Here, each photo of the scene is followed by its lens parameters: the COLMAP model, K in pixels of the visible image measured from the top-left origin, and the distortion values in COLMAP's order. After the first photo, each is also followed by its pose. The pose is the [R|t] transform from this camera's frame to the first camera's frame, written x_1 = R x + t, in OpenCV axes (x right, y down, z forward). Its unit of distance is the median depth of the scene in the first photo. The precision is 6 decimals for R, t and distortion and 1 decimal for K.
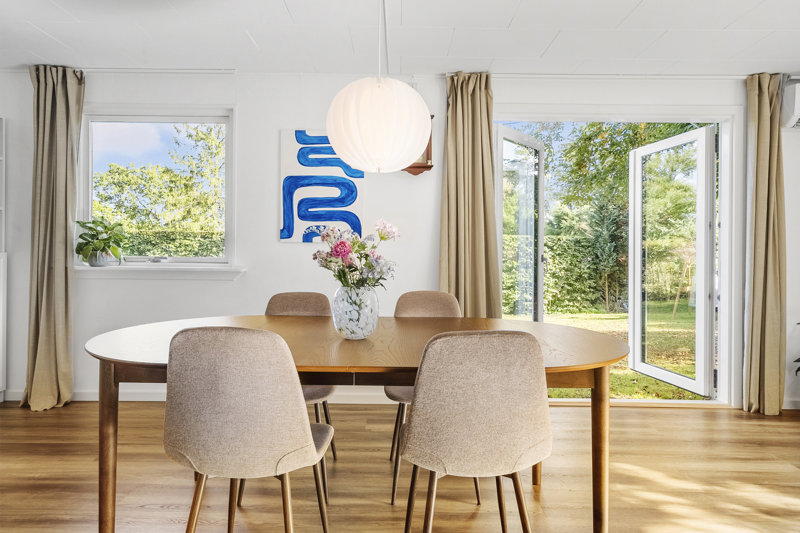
lens RADIAL K [[477.8, 0, 401.8], [0, 477.8, 253.4], [0, 0, 1]] dist [0.004585, 0.000977]
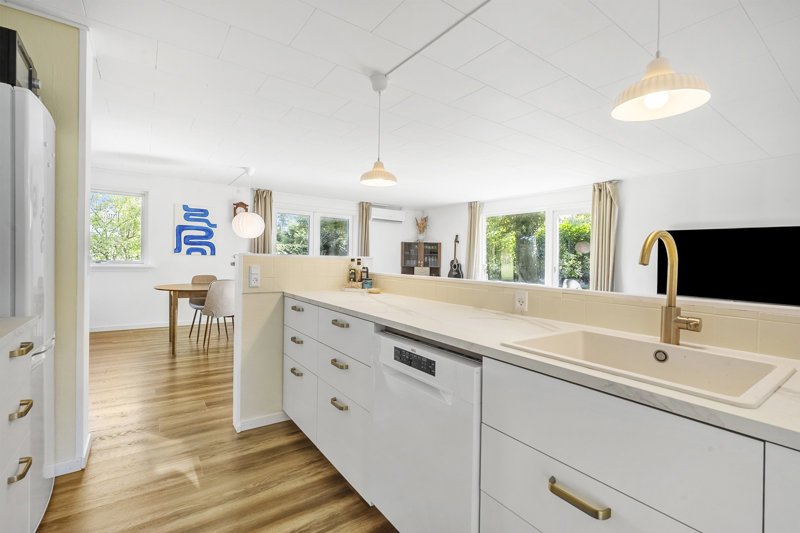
lens RADIAL K [[364.7, 0, 405.9], [0, 364.7, 264.0], [0, 0, 1]] dist [0.004224, 0.000807]
pose [[0.811904, 0.002510, 0.583785, -0.373786], [-0.019601, 0.999544, 0.022963, -0.038270], [-0.583462, -0.030086, 0.811583, -1.024291]]
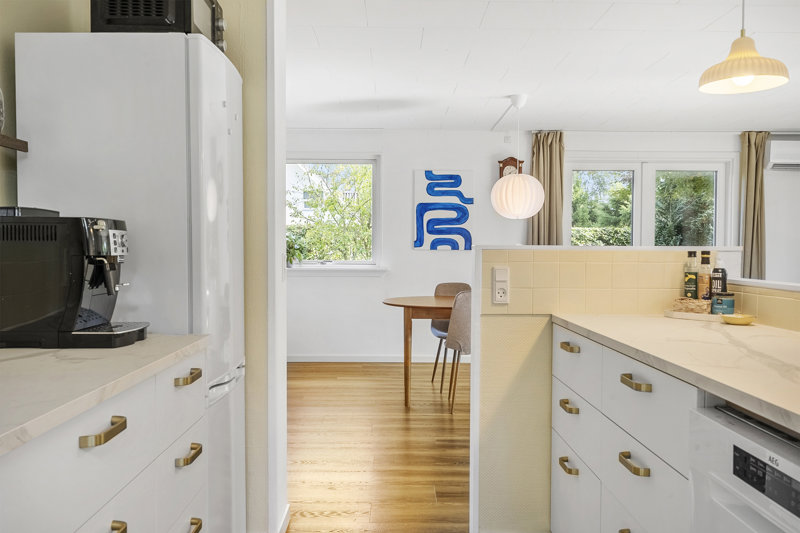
lens RADIAL K [[678.5, 0, 403.2], [0, 678.5, 277.1], [0, 0, 1]] dist [0.004614, -0.002913]
pose [[0.999932, -0.005087, 0.010499, -0.309937], [0.004587, 0.998879, 0.047119, -0.037079], [-0.010727, -0.047067, 0.998834, -1.022073]]
